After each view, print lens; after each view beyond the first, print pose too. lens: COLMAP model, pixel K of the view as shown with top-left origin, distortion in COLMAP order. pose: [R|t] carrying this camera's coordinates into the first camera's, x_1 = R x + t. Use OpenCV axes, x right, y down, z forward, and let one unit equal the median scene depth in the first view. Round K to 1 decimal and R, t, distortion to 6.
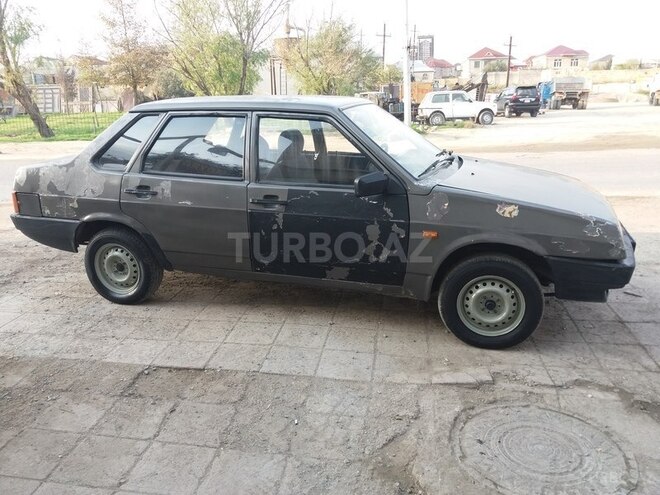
lens RADIAL K [[525.4, 0, 330.0], [0, 525.4, 247.5], [0, 0, 1]] dist [0.001729, -0.000777]
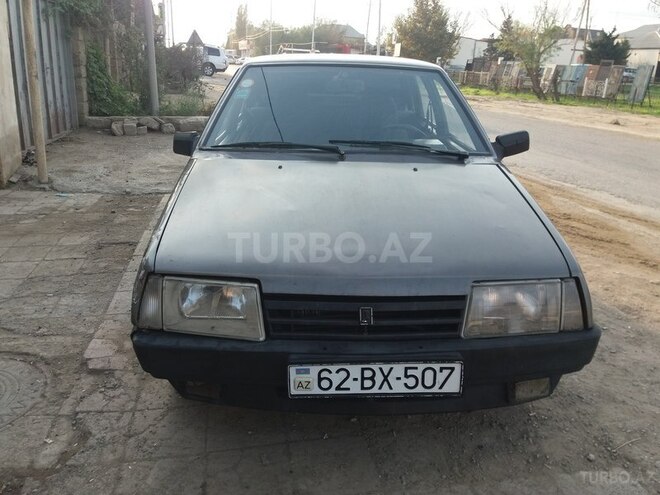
lens RADIAL K [[525.4, 0, 330.0], [0, 525.4, 247.5], [0, 0, 1]] dist [0.001729, -0.000777]
pose [[0.340280, 0.346729, -0.874064, 1.284877], [-0.319622, 0.916839, 0.239266, -0.320993], [0.884337, 0.197953, 0.422804, 1.028569]]
